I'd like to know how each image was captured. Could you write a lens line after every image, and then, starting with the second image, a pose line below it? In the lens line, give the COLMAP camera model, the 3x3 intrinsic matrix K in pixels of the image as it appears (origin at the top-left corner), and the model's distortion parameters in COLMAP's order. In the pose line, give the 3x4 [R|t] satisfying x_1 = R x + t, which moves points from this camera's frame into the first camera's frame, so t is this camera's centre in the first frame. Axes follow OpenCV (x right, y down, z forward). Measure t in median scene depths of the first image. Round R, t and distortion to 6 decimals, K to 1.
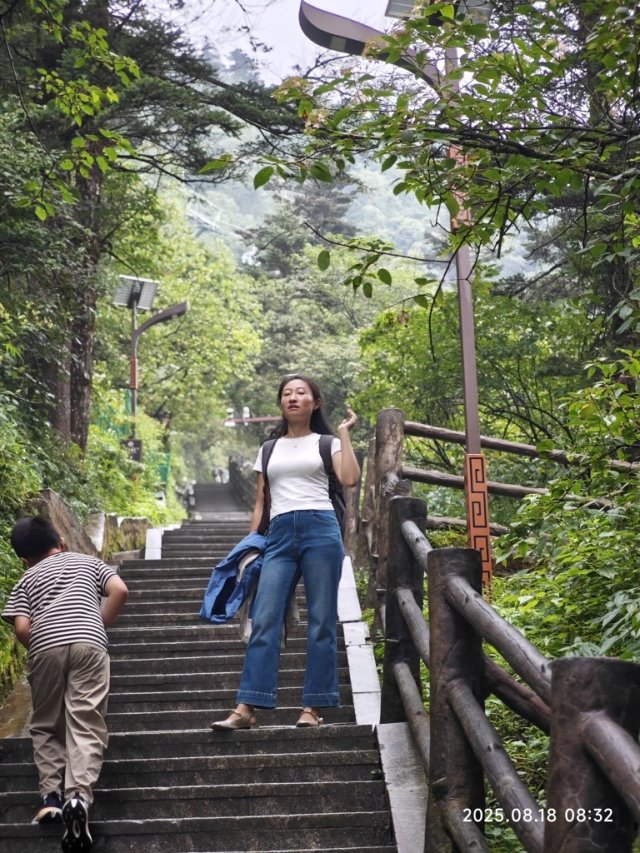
lens RADIAL K [[1850.0, 0, 319.4], [0, 1850.0, 424.4], [0, 0, 1]] dist [0.033860, 0.000000]
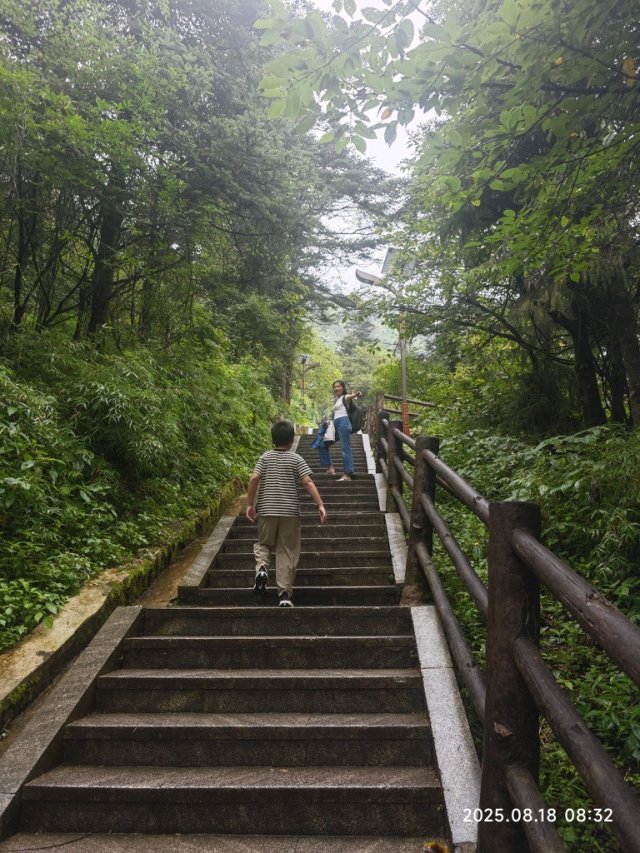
lens RADIAL K [[575.6, 0, 327.7], [0, 575.6, 431.5], [0, 0, 1]] dist [0.079819, 0.000140]
pose [[0.998378, 0.012224, -0.055609, 0.000335], [-0.009433, 0.998696, 0.050174, 0.004888], [0.056150, -0.049568, 0.997191, -0.022826]]
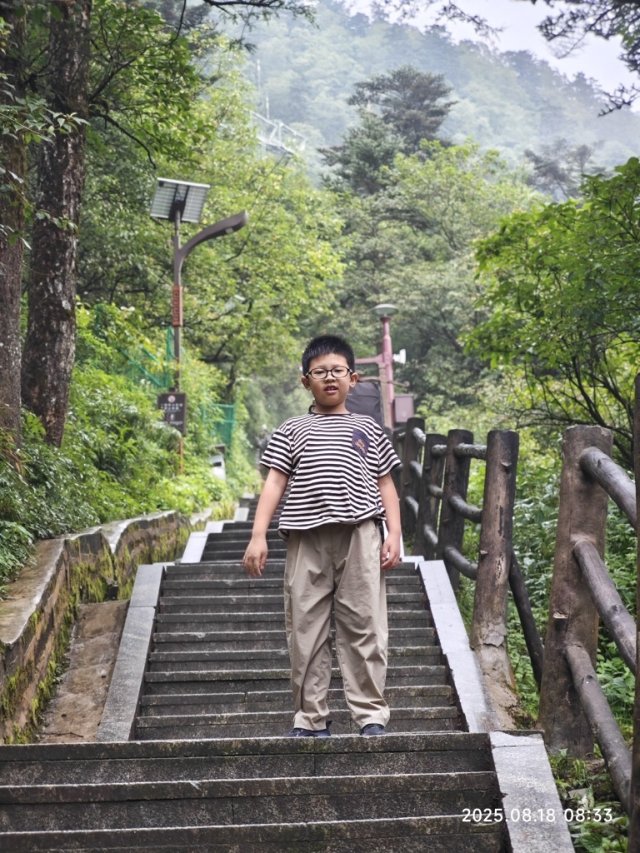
lens RADIAL K [[1850.0, 0, 321.8], [0, 1850.0, 507.5], [0, 0, 1]] dist [0.033860, 0.000000]
pose [[0.998799, -0.009903, -0.047994, -0.004109], [0.013633, 0.996858, 0.078029, -0.003260], [0.047071, -0.078589, 0.995795, 0.230681]]
